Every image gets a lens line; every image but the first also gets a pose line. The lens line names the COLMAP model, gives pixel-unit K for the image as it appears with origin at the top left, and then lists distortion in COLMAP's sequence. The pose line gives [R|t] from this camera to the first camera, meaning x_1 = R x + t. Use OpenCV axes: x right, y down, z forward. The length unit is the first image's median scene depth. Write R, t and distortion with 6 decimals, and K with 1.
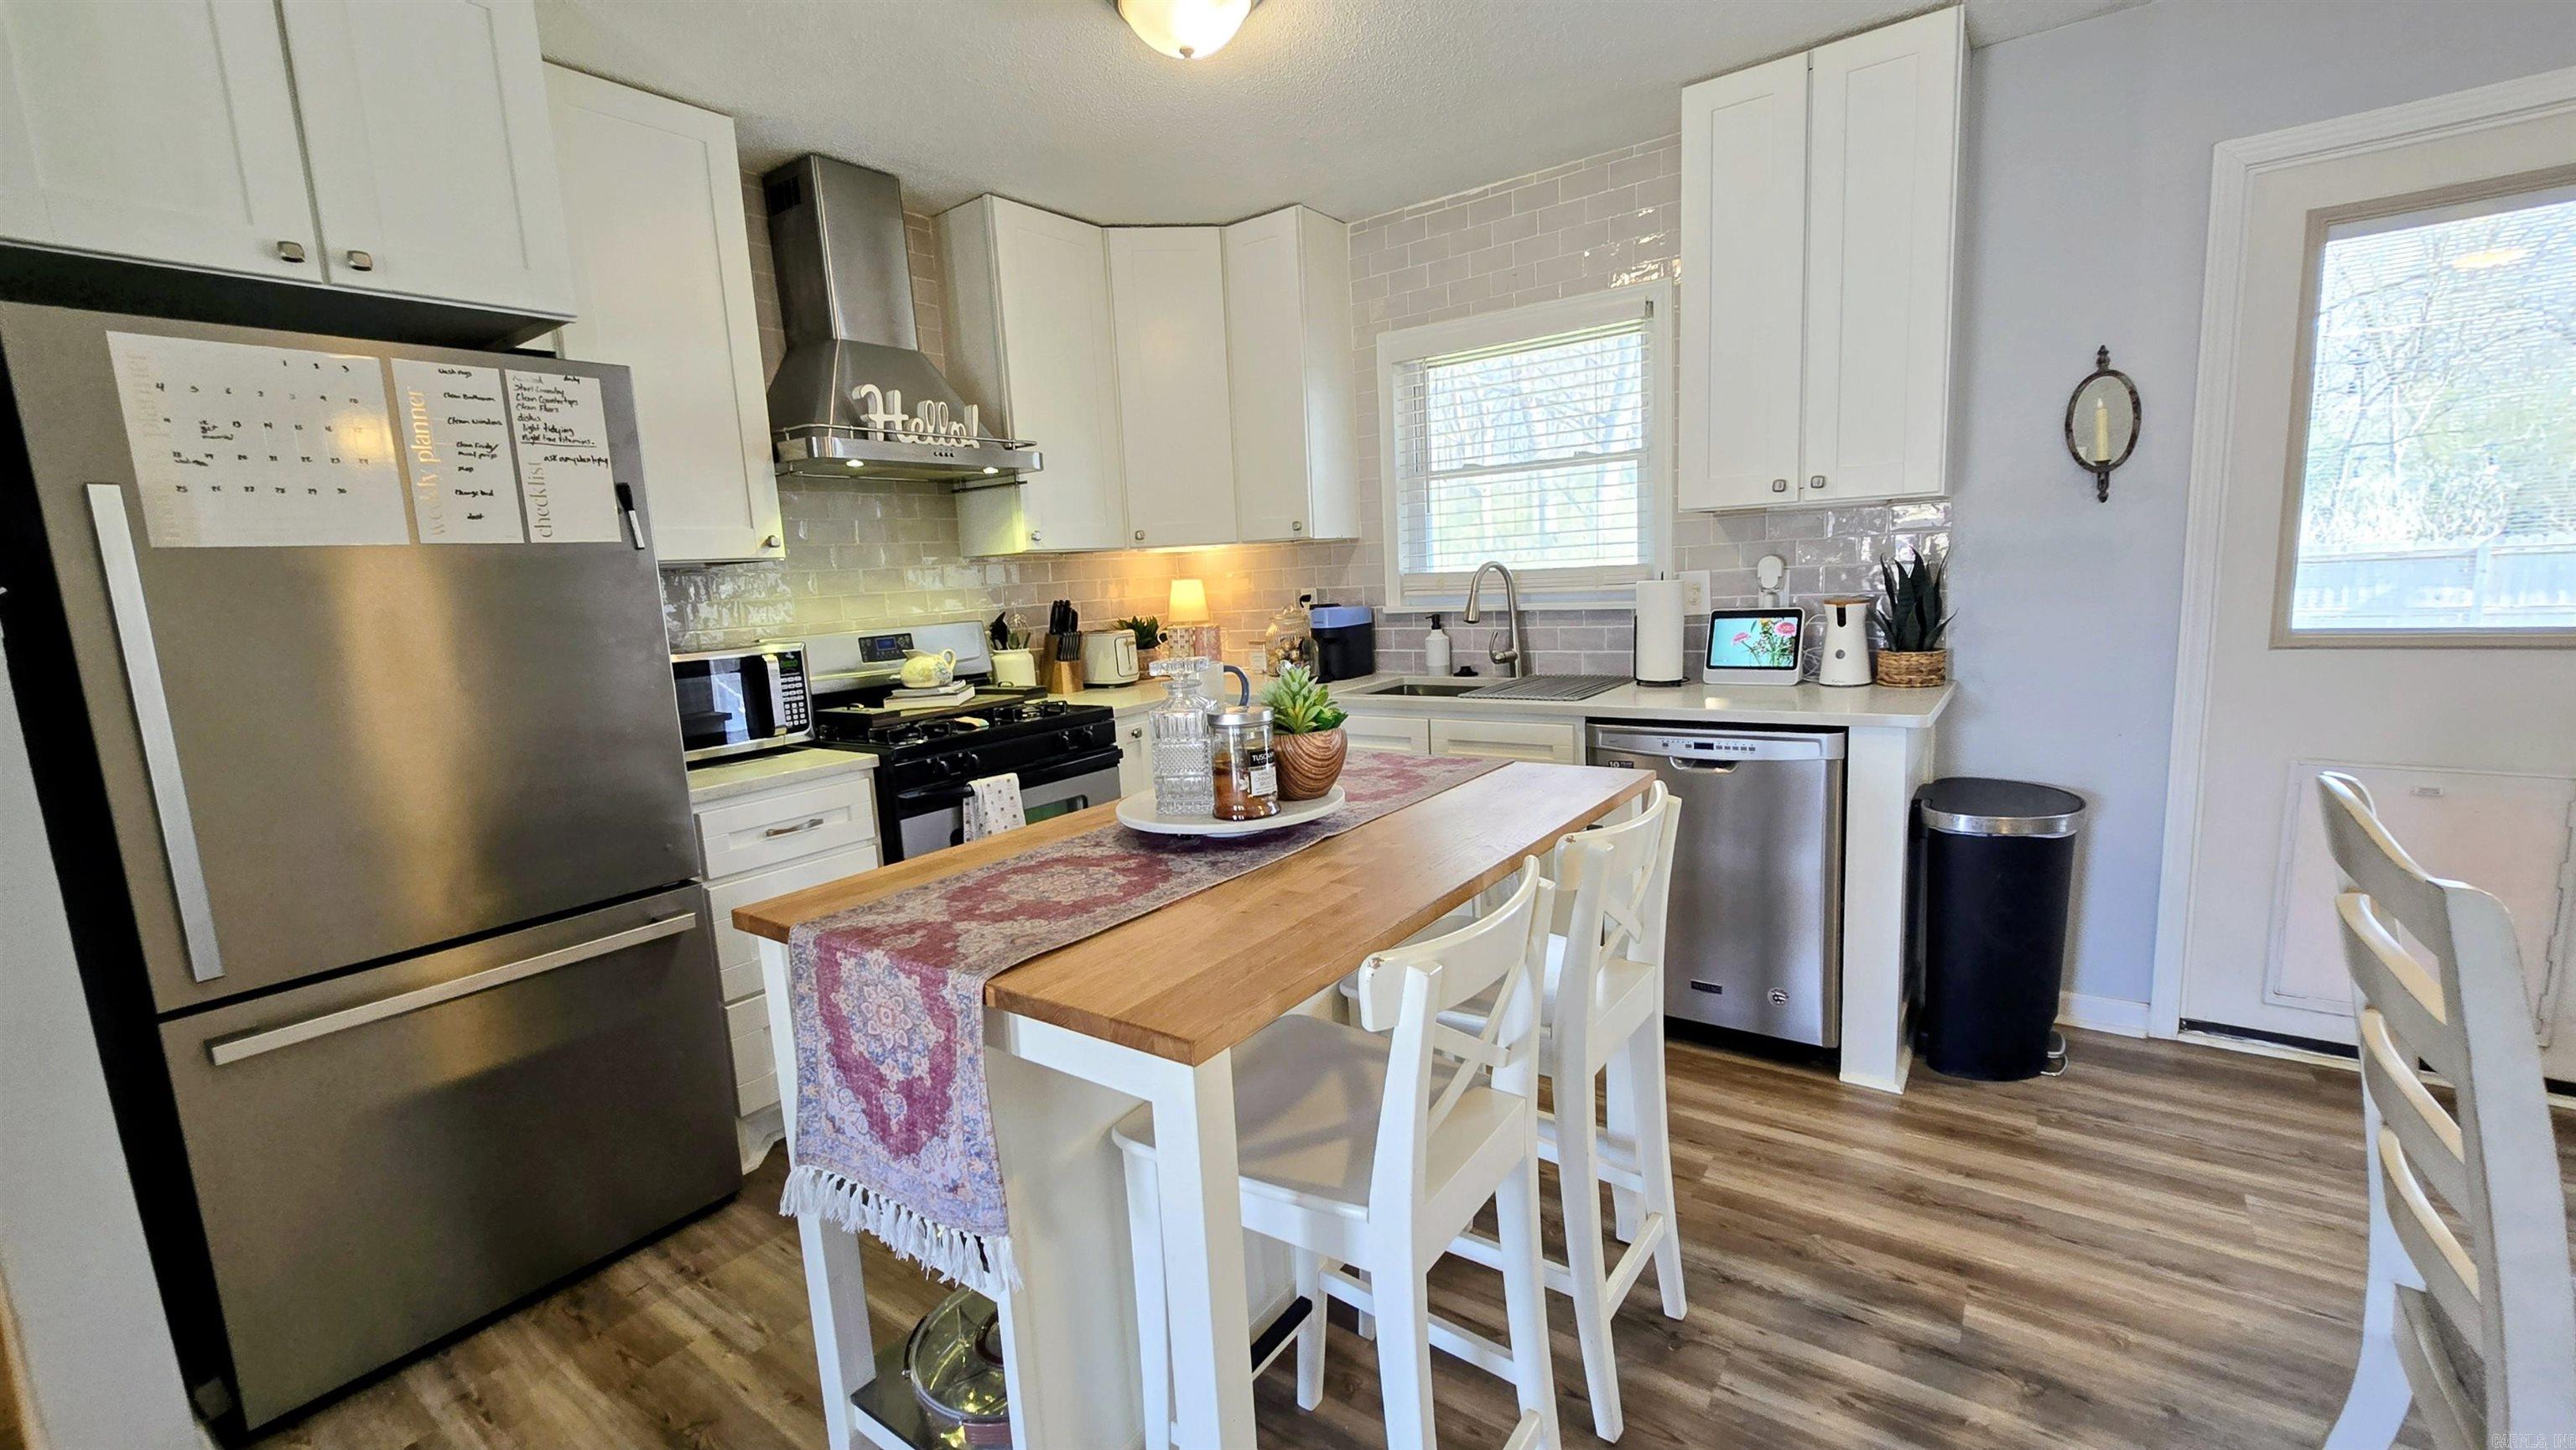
lens RADIAL K [[1060.2, 0, 1305.3], [0, 1060.2, 728.9], [0, 0, 1]] dist [-0.005032, 0.001279]
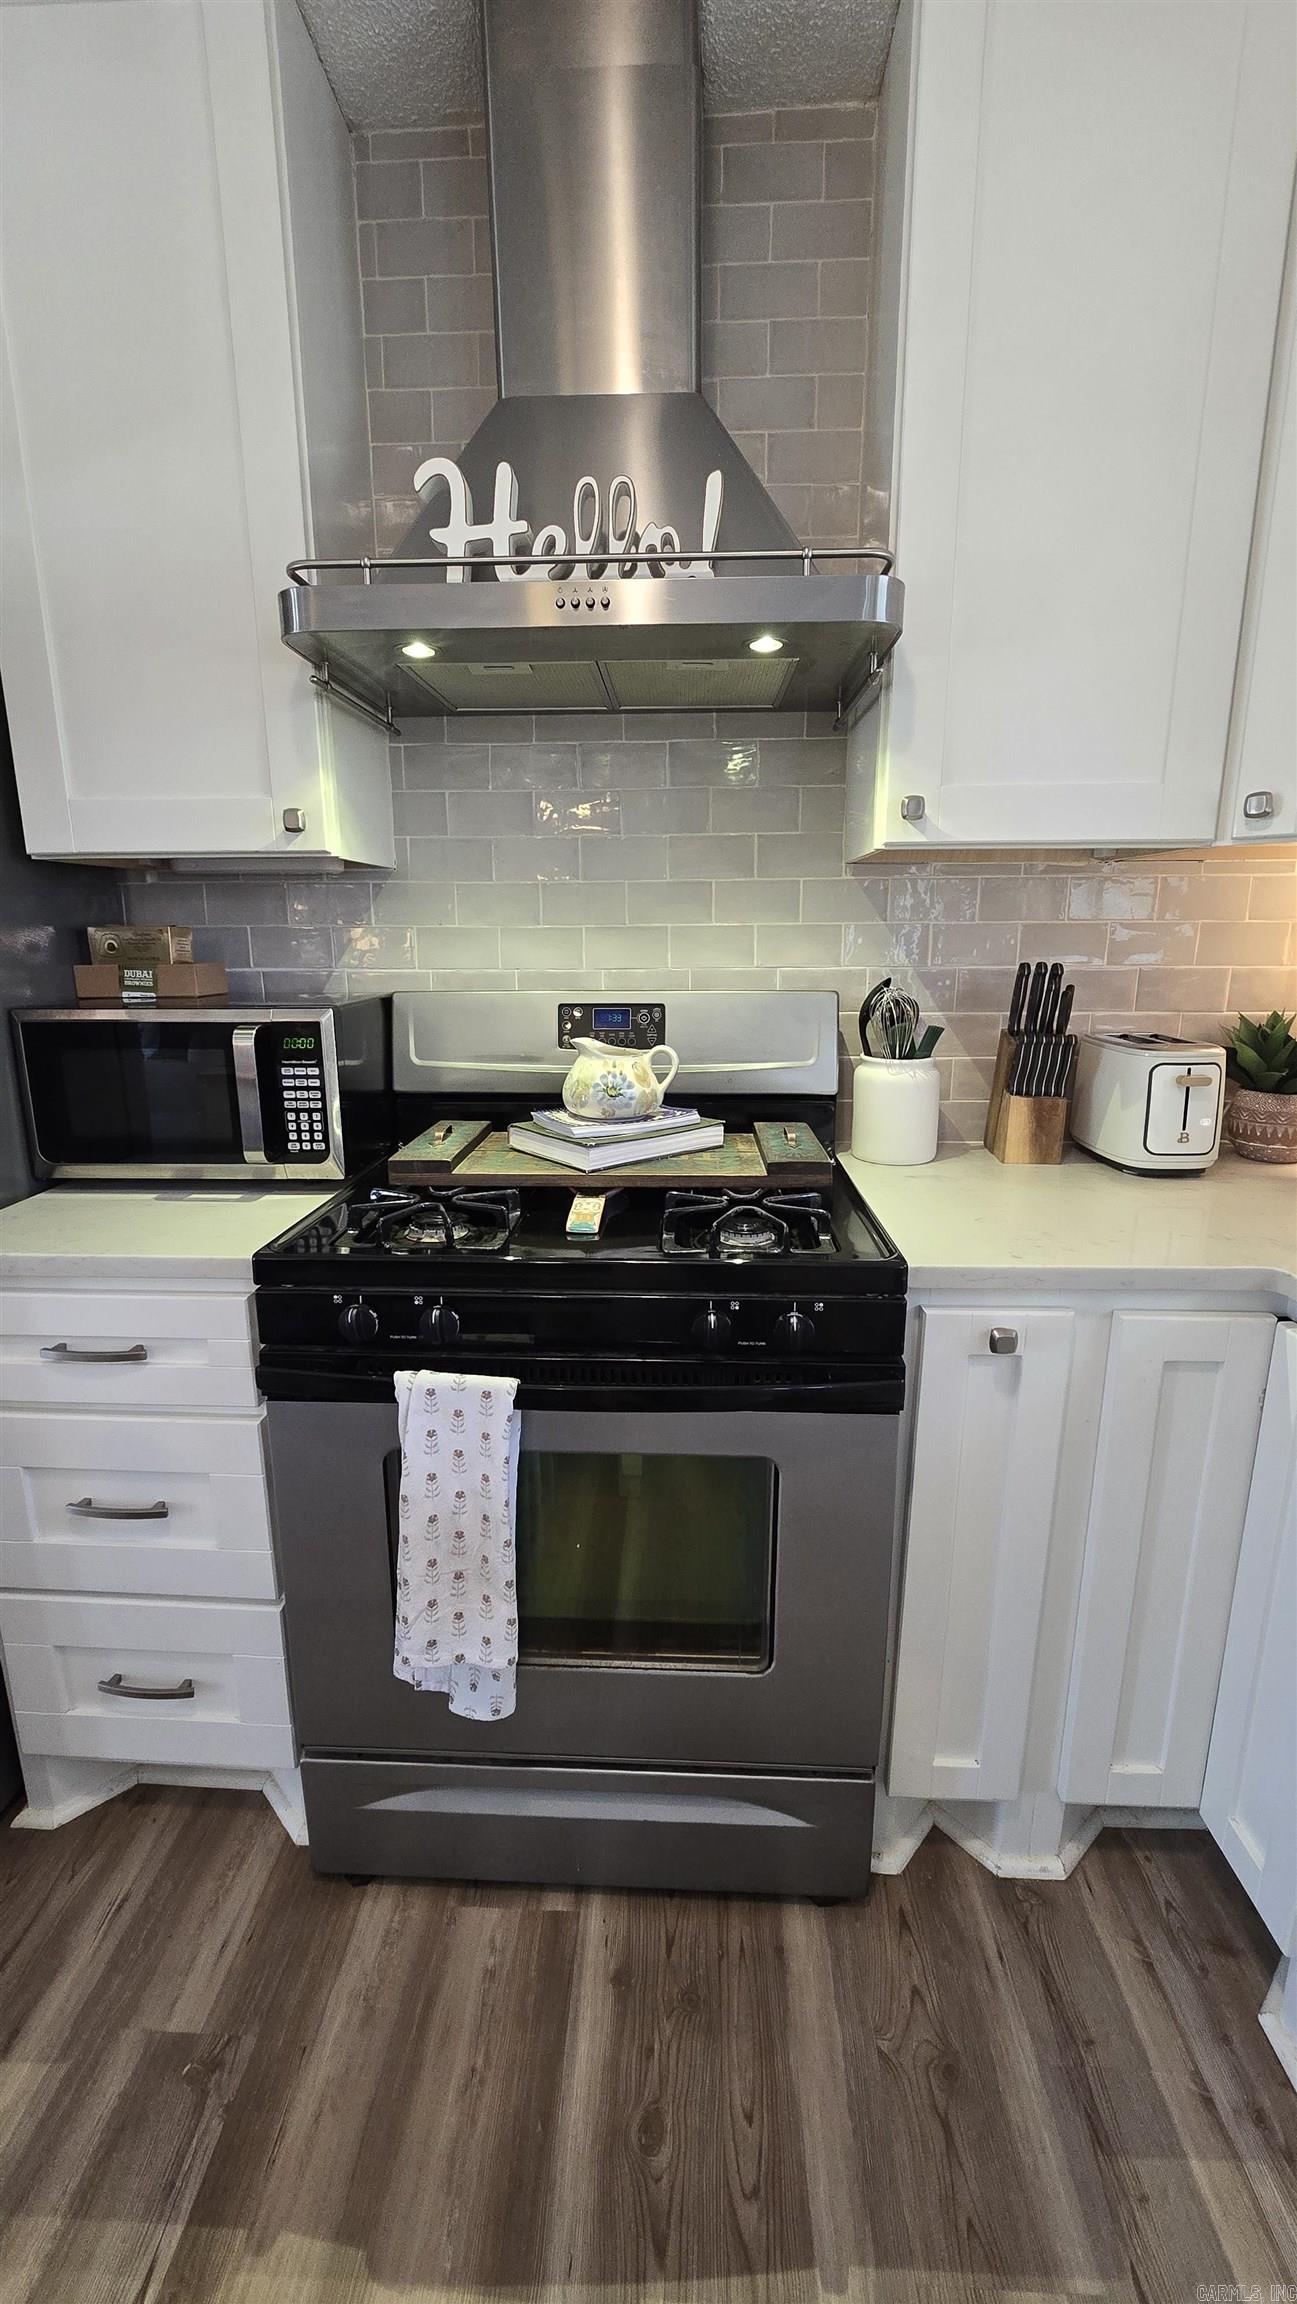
lens RADIAL K [[948.2, 0, 644.3], [0, 948.2, 1146.1], [0, 0, 1]] dist [-0.005032, 0.001279]
pose [[0.539506, 0.236004, -0.808230, 0.032589], [-0.151465, 0.971458, 0.182561, -0.126882], [0.828246, 0.023926, 0.559854, 0.858118]]
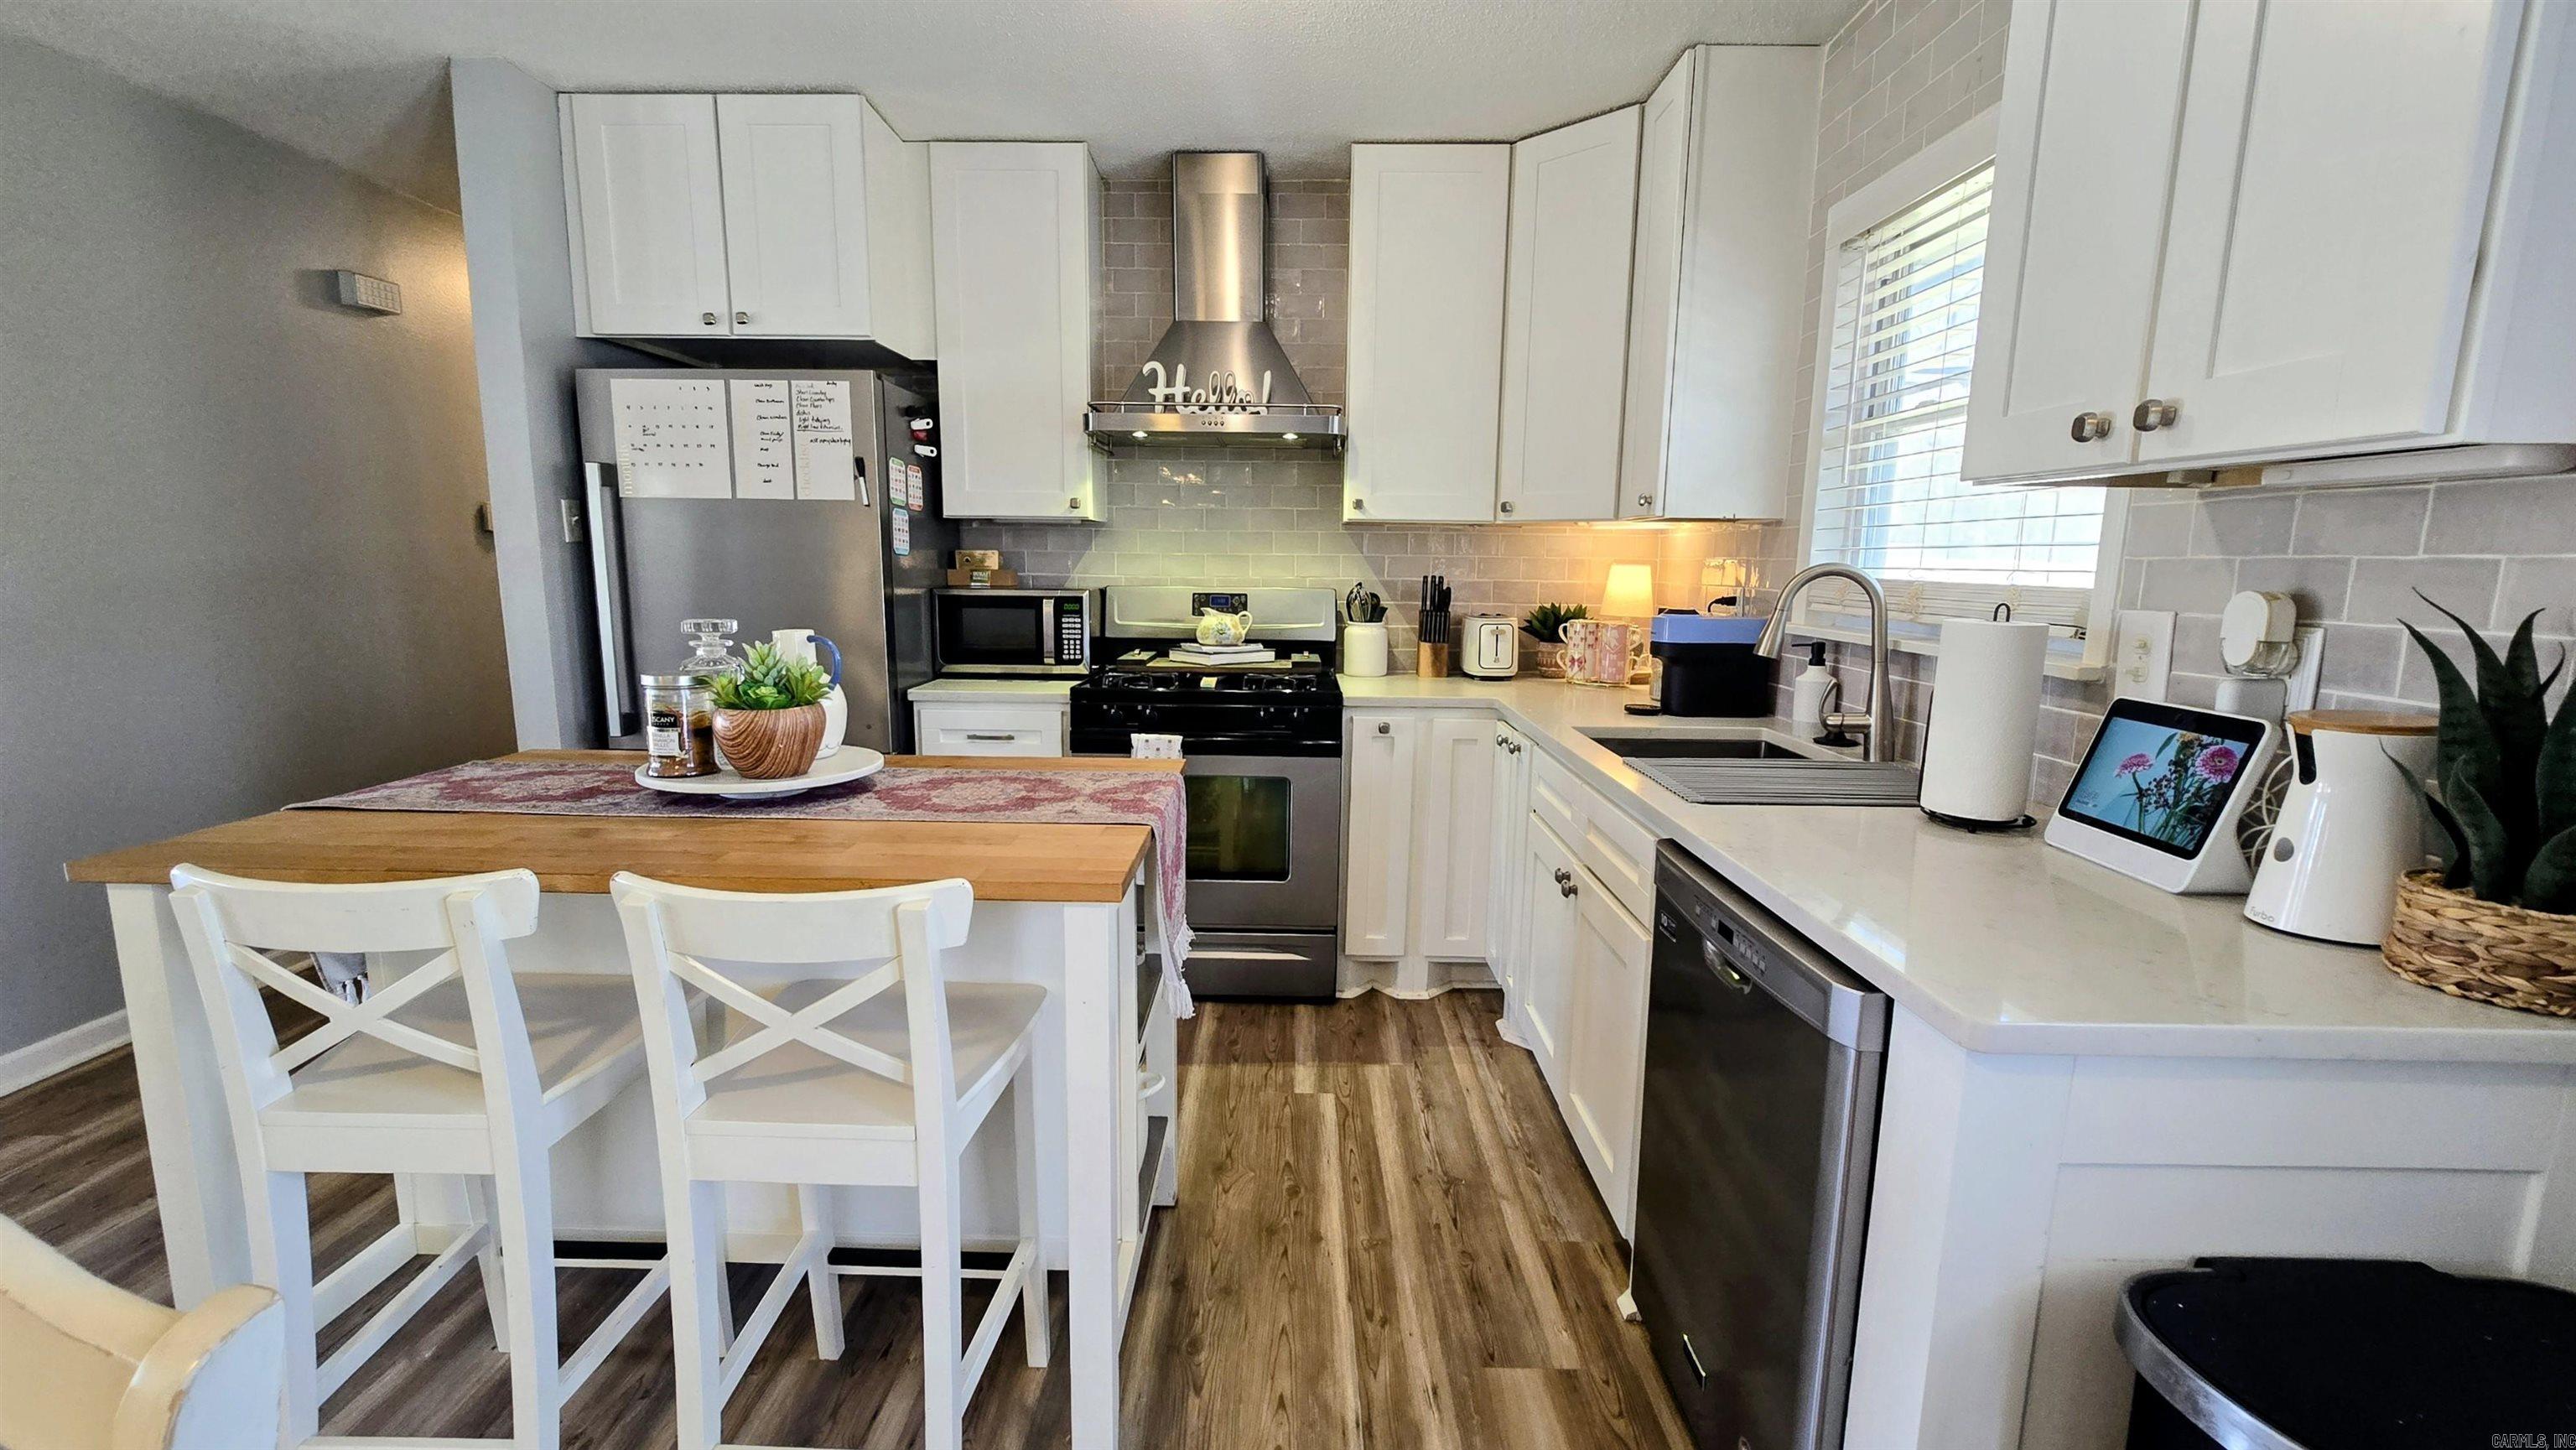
lens RADIAL K [[1060.2, 0, 1283.8], [0, 1060.2, 727.8], [0, 0, 1]] dist [-0.005032, 0.001279]
pose [[0.569254, 0.188922, -0.800162, 0.615951], [-0.167091, 0.979514, 0.112395, -0.100782], [0.805004, 0.069719, 0.589159, 0.492589]]
